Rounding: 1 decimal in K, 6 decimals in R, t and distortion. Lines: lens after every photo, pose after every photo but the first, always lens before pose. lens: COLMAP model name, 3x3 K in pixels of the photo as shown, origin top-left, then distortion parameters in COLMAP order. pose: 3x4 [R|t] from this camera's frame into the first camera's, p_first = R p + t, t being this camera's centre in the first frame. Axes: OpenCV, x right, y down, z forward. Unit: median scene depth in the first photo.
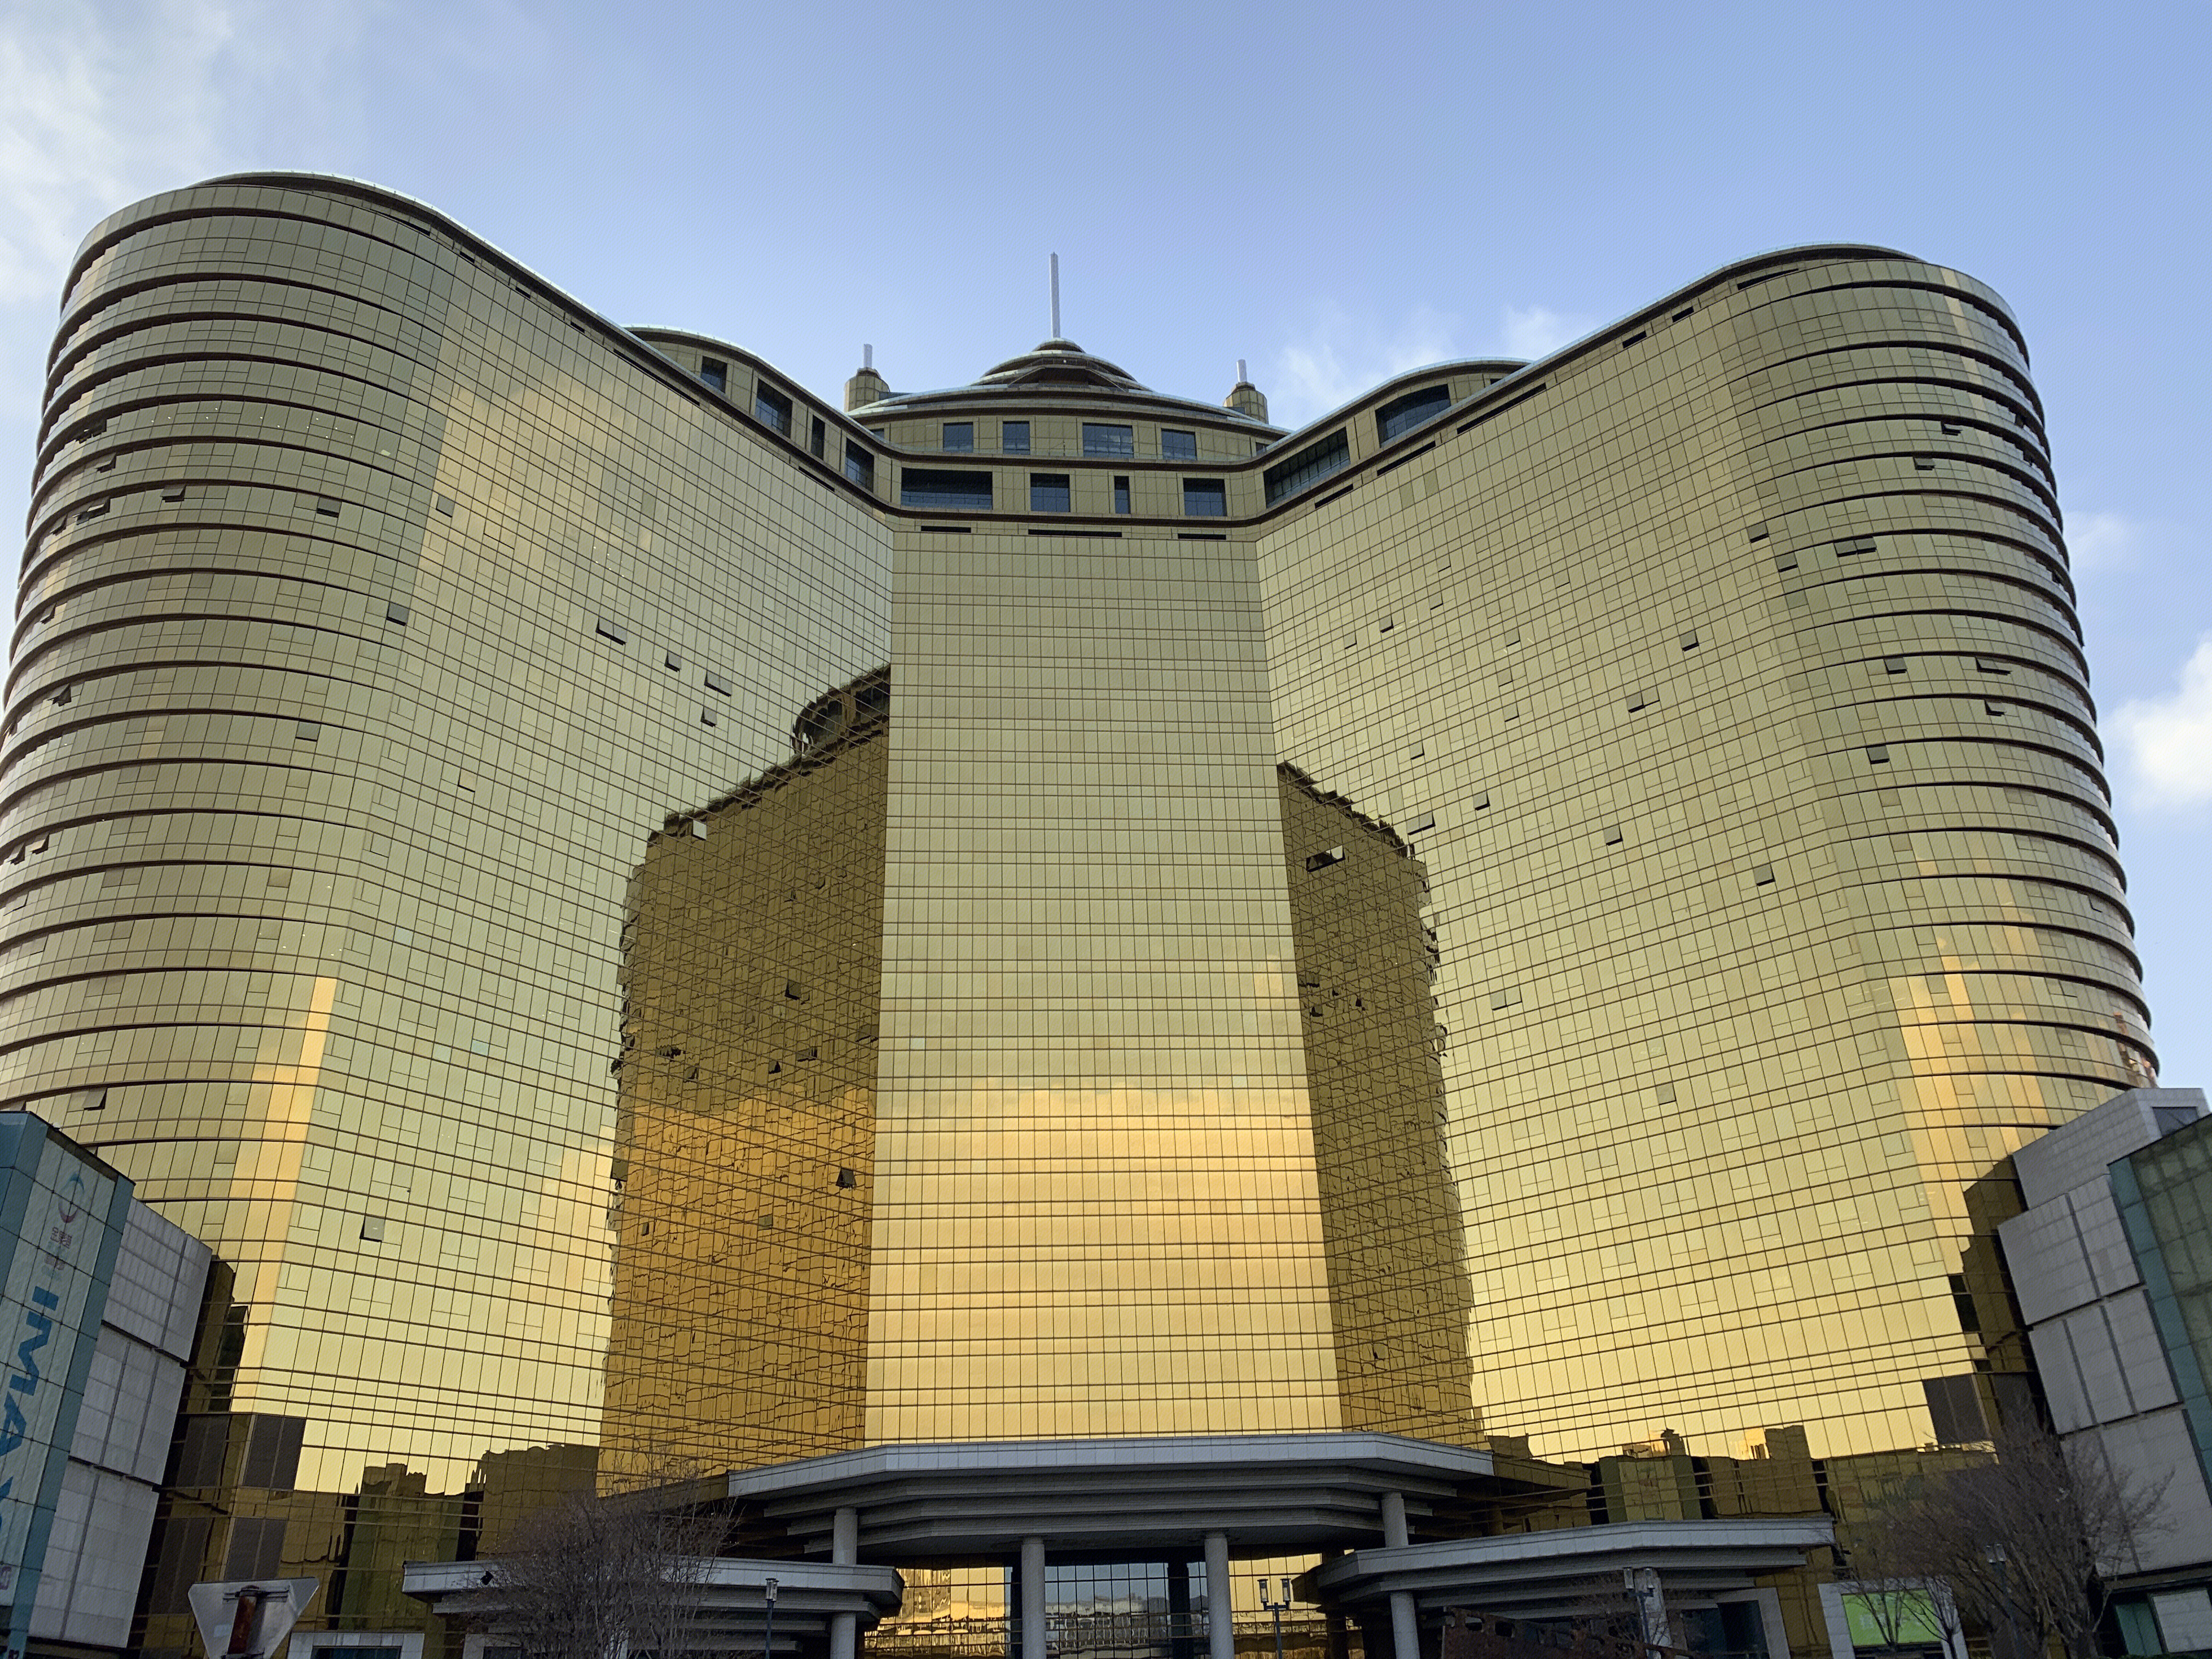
lens RADIAL K [[1683.7, 0, 1106.5], [0, 1683.7, 824.6], [0, 0, 1]] dist [0.010862, -0.012961]
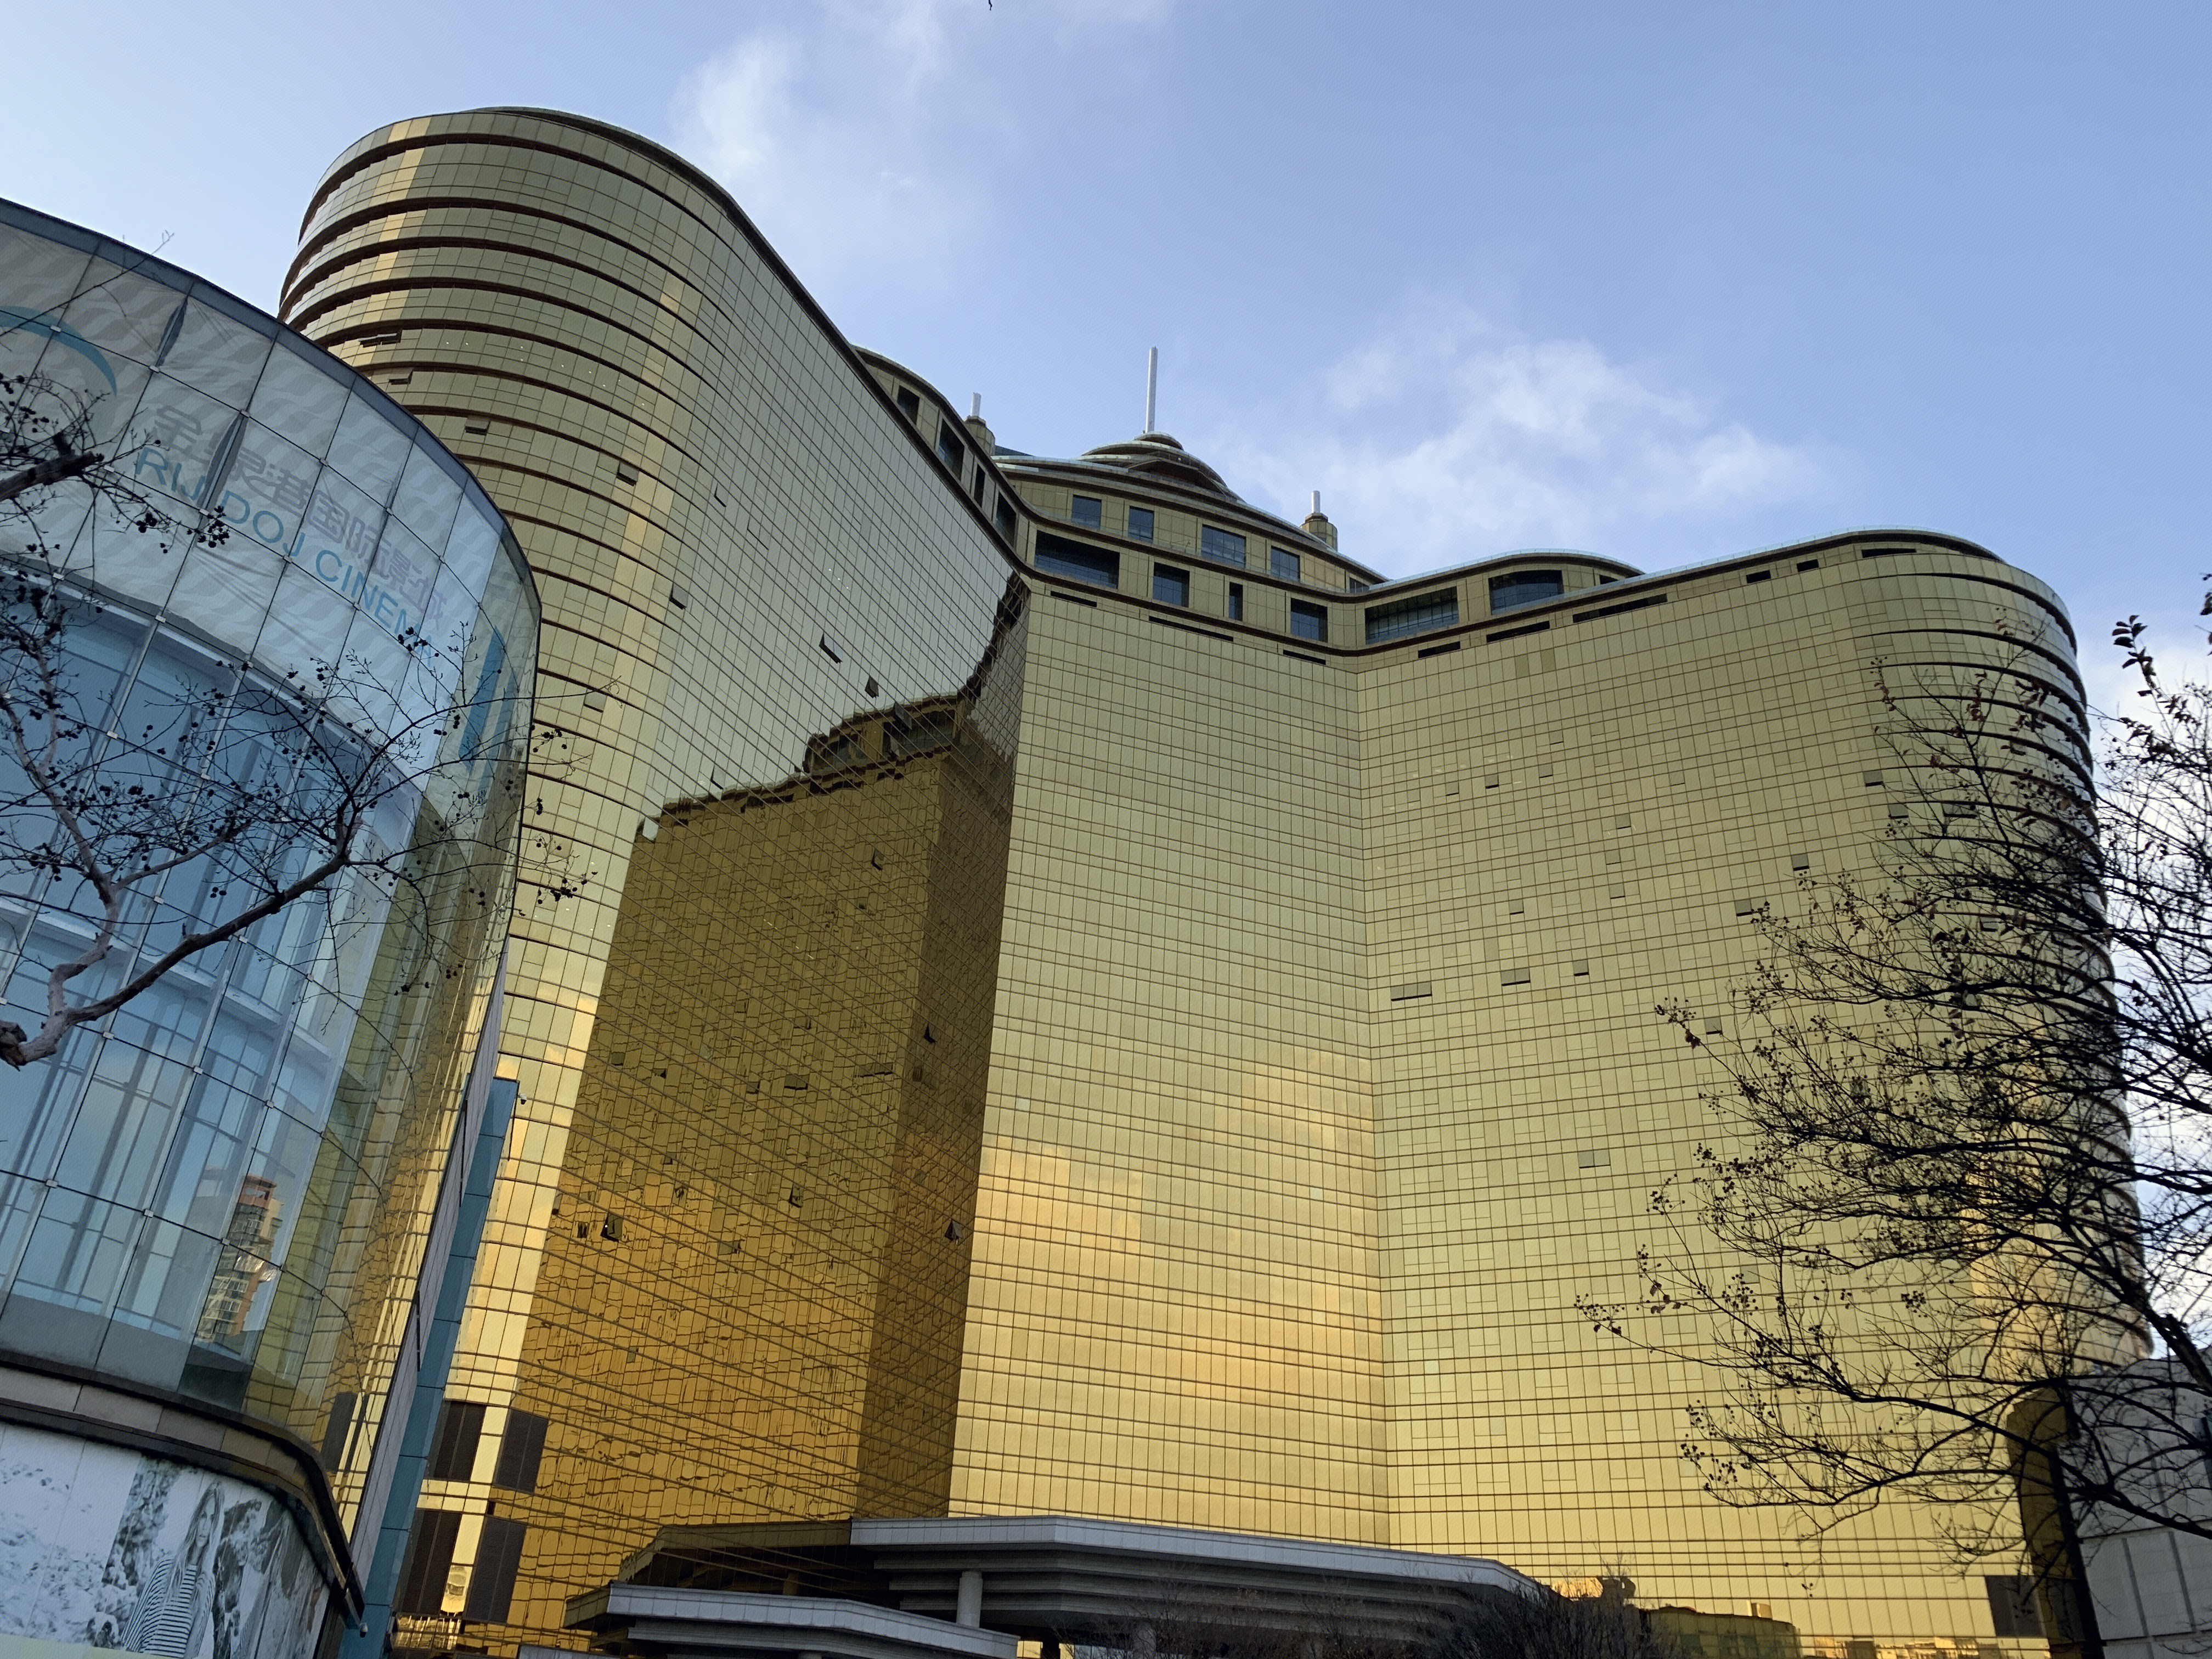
lens RADIAL K [[1683.7, 0, 1096.6], [0, 1683.7, 809.5], [0, 0, 1]] dist [0.010862, -0.012961]
pose [[0.966758, 0.195120, 0.165250, -0.291318], [-0.188158, 0.980487, -0.056944, 0.006253], [-0.173136, 0.023958, 0.984606, -0.004025]]
